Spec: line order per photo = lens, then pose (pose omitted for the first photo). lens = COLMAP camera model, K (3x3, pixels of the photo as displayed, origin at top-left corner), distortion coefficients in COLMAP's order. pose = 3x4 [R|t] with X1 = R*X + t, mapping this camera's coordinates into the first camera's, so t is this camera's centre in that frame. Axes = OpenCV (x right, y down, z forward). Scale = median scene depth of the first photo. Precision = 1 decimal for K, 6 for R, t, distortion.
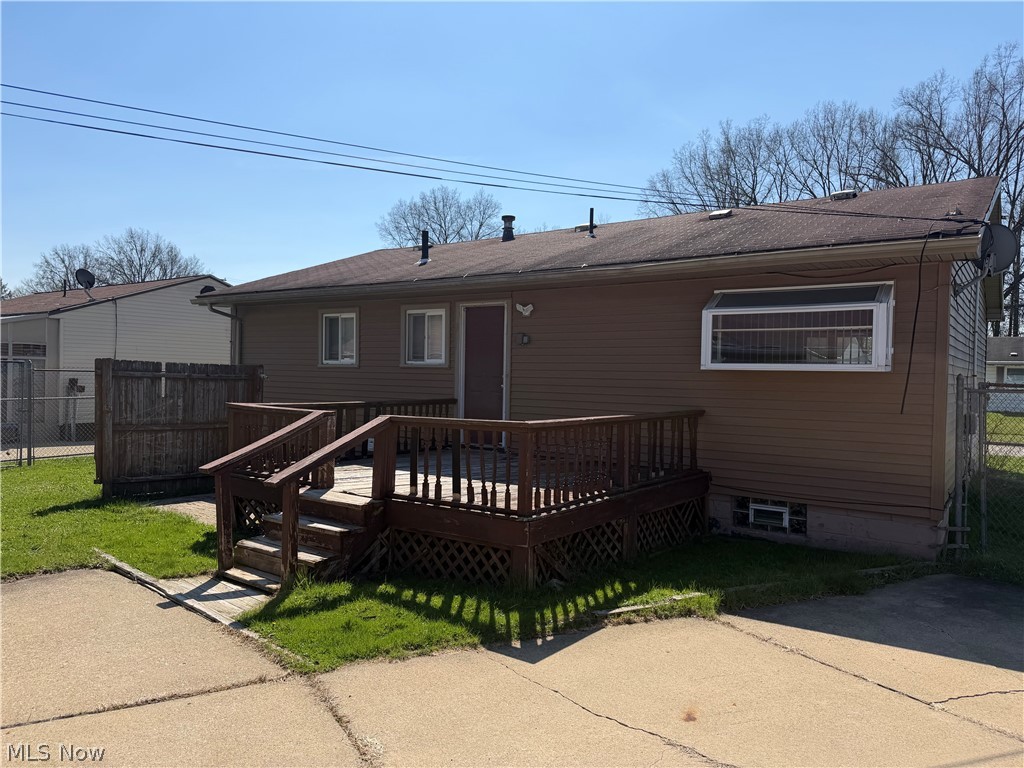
lens RADIAL K [[726.7, 0, 507.2], [0, 726.7, 380.5], [0, 0, 1]] dist [0.068570, -0.087119]
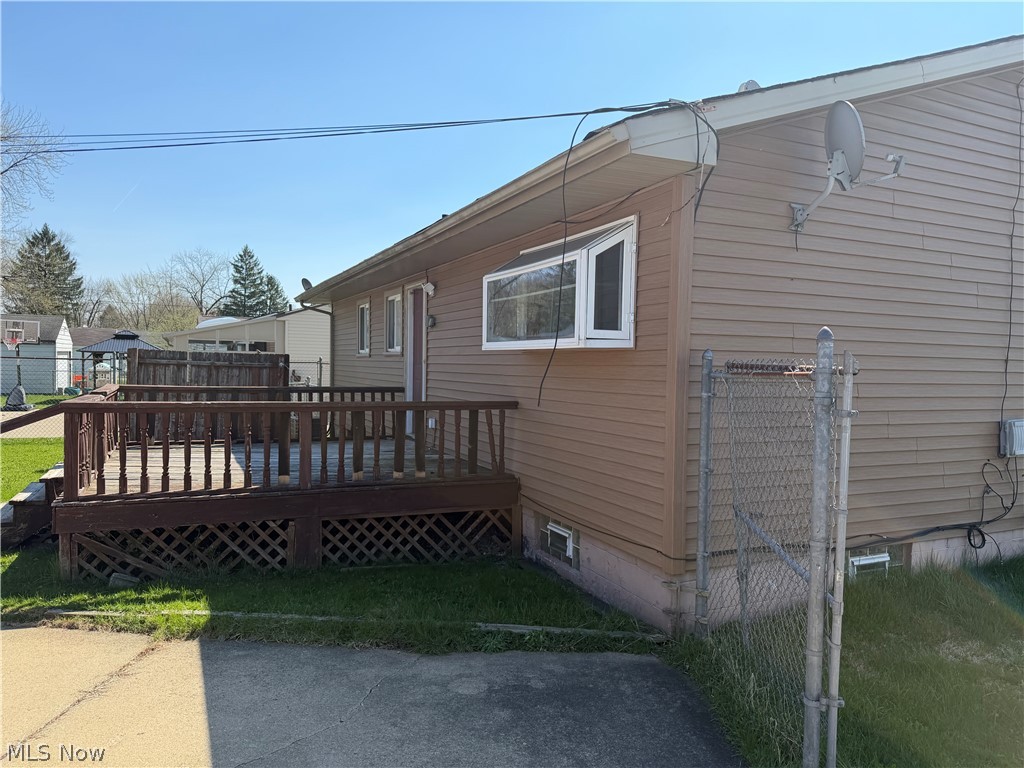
lens RADIAL K [[726.7, 0, 513.0], [0, 726.7, 385.2], [0, 0, 1]] dist [0.068570, -0.087119]
pose [[0.860593, 0.010884, -0.509177, 0.709649], [-0.004965, 0.999903, 0.012981, 0.013113], [0.509269, -0.008643, 0.860564, 0.328565]]
